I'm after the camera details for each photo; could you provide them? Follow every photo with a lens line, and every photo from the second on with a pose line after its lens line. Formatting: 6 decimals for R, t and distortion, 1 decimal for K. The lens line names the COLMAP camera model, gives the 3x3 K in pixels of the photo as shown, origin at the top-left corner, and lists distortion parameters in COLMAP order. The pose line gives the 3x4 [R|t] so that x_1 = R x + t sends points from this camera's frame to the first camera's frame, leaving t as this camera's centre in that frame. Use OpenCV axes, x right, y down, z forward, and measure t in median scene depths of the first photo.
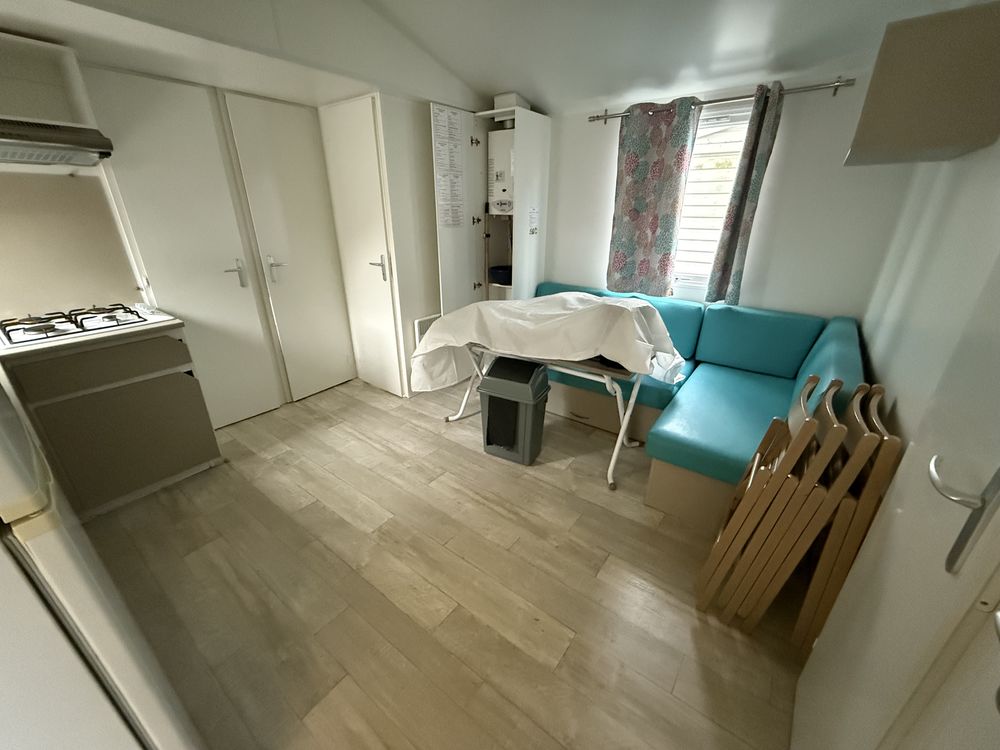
lens RADIAL K [[397.7, 0, 503.5], [0, 397.7, 376.3], [0, 0, 1]] dist [0.003988, 0.000863]
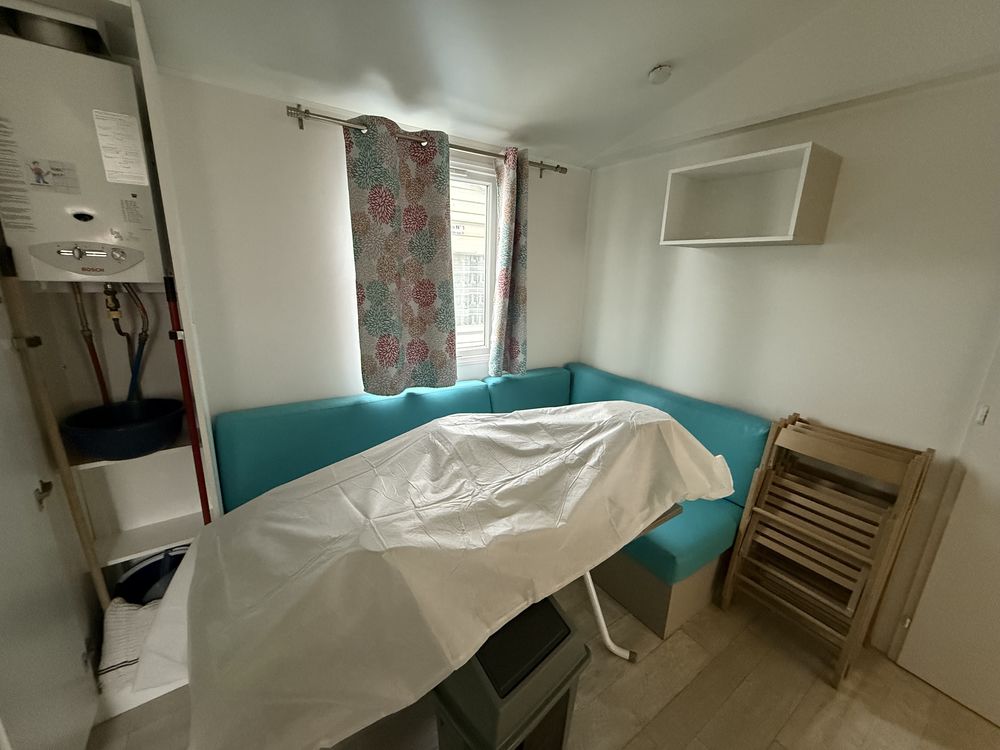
lens RADIAL K [[397.7, 0, 498.3], [0, 397.7, 377.2], [0, 0, 1]] dist [0.003988, 0.000863]
pose [[0.331083, -0.239299, 0.912754, -0.282354], [0.338625, 0.933007, 0.121780, -0.298643], [-0.880748, 0.268762, 0.389936, 0.678849]]
